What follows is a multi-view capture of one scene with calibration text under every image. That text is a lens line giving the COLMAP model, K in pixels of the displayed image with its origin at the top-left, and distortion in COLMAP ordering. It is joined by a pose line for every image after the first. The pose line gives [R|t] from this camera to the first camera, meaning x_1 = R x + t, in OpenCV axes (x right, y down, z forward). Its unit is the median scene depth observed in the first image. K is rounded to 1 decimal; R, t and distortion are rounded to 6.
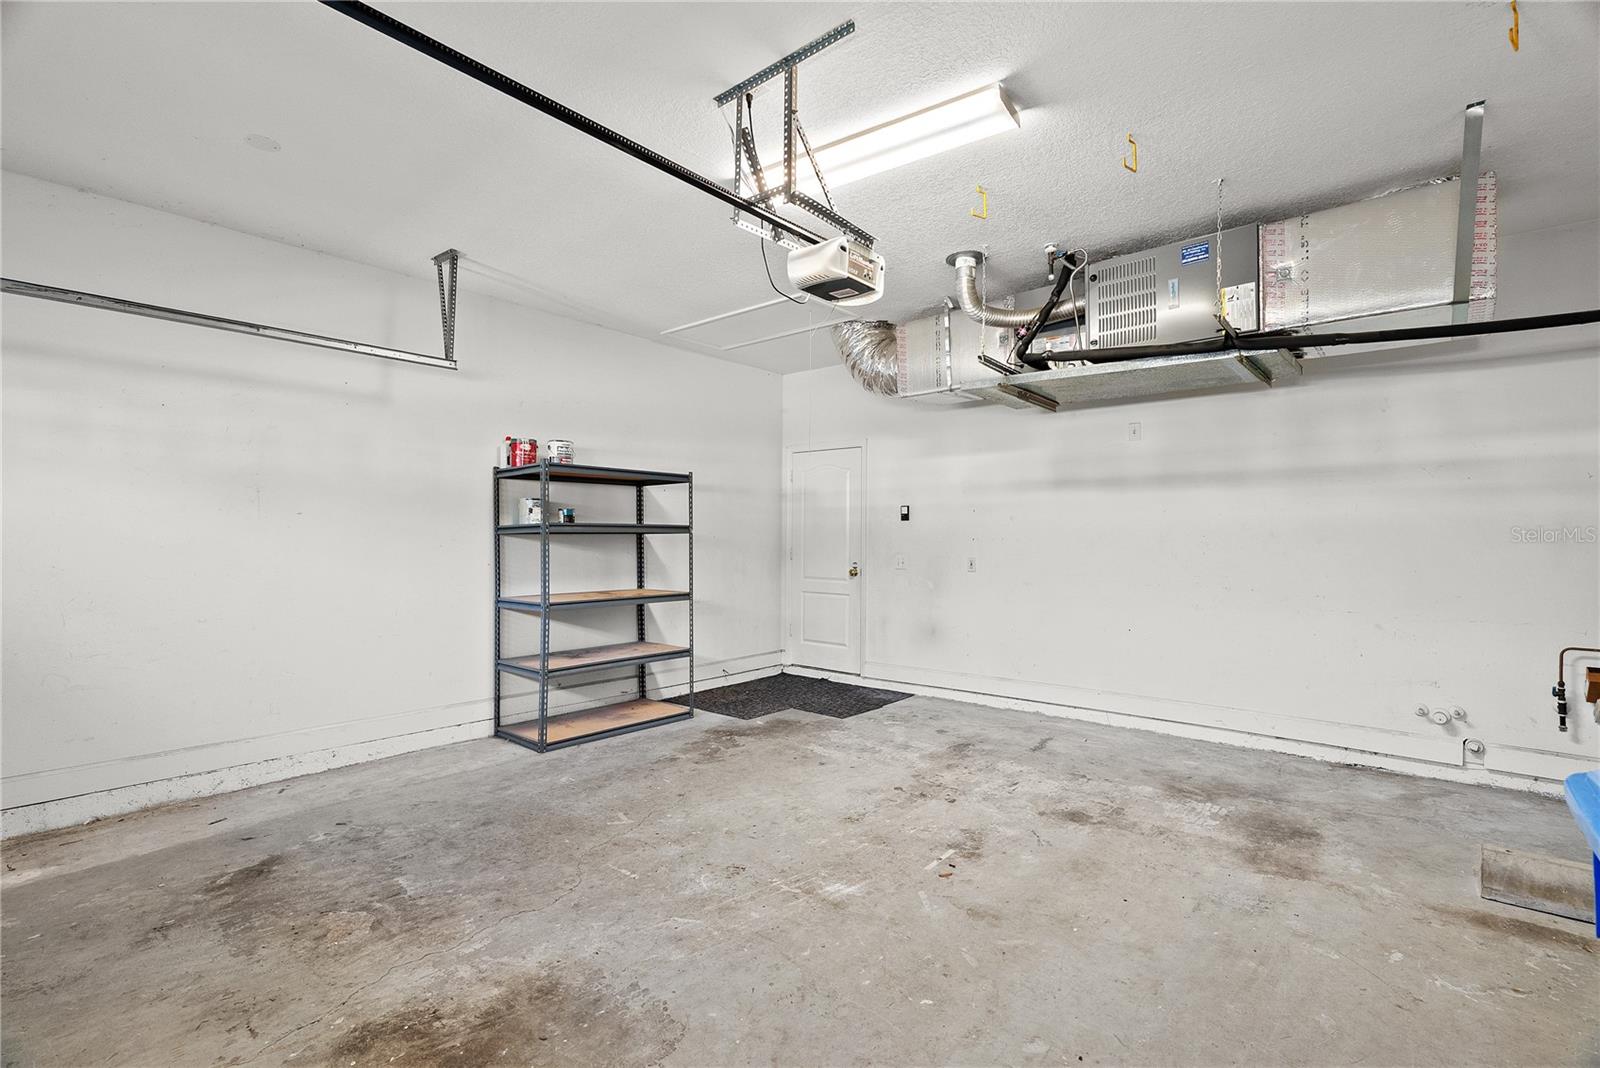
lens RADIAL K [[733.1, 0, 802.7], [0, 733.1, 533.0], [0, 0, 1]] dist [-0.004450, 0.002140]
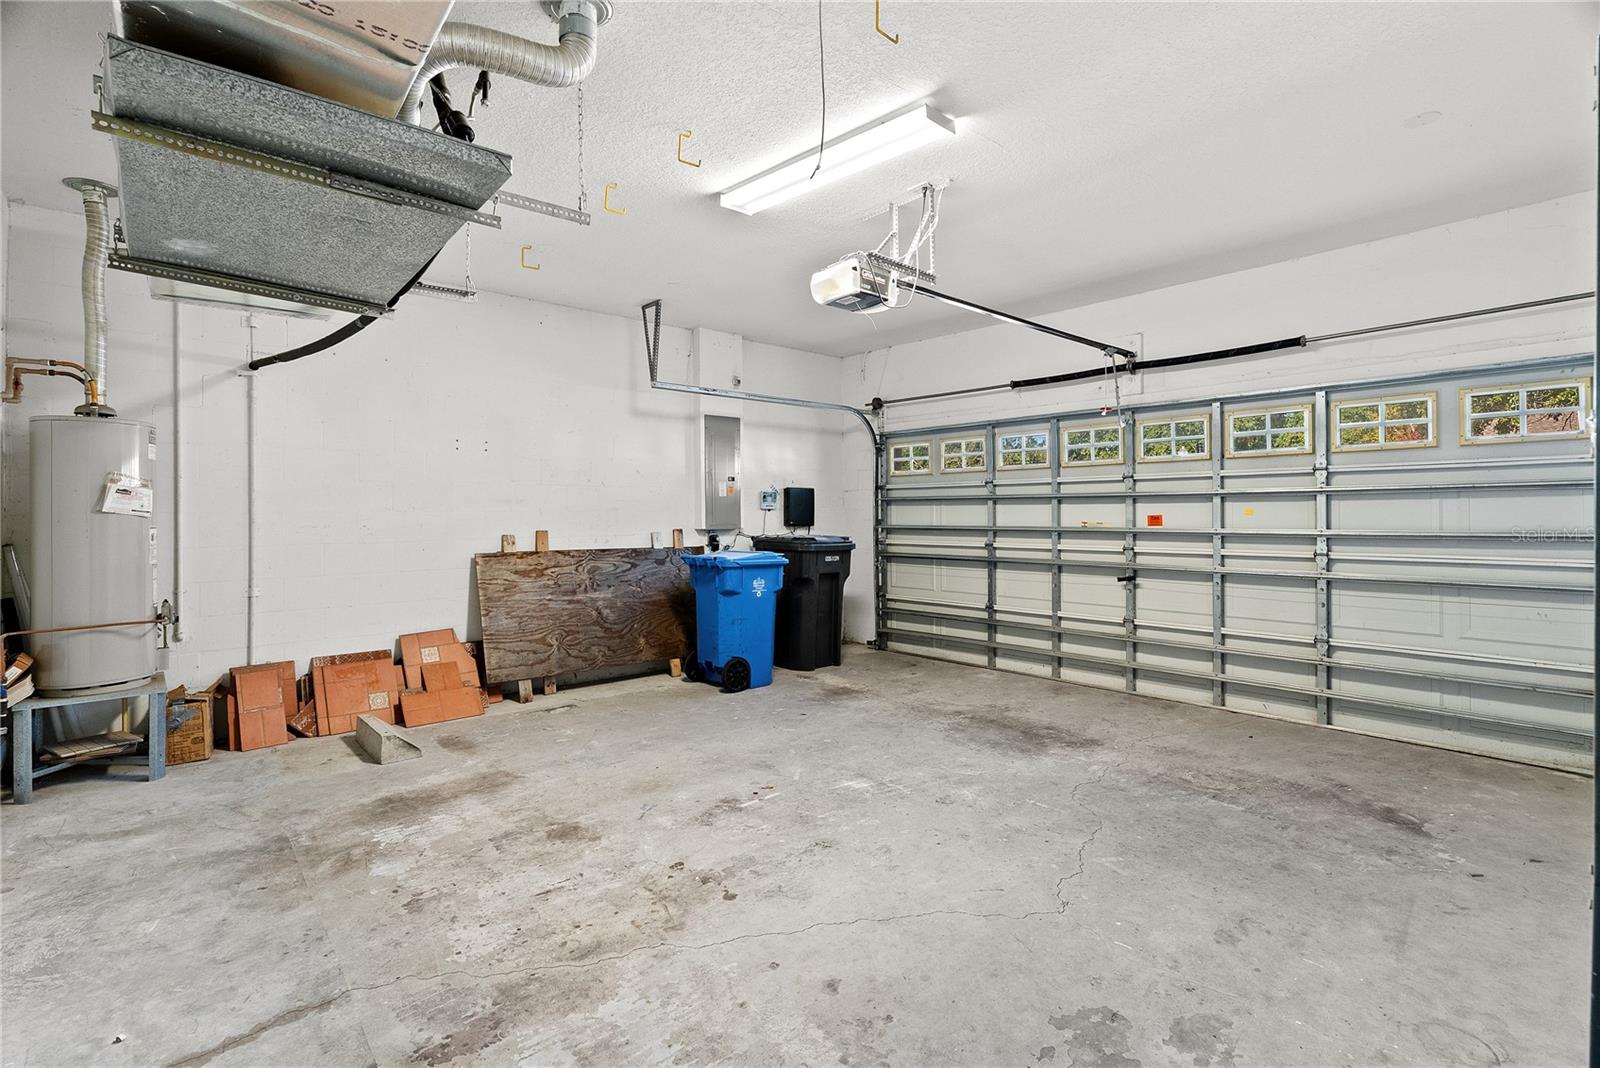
lens RADIAL K [[733.1, 0, 798.5], [0, 733.1, 527.8], [0, 0, 1]] dist [-0.004450, 0.002140]
pose [[-0.990097, -0.001266, 0.140379, -0.023013], [0.000004, 0.999959, 0.009049, 0.019521], [-0.140385, 0.008960, -0.990056, 1.875458]]
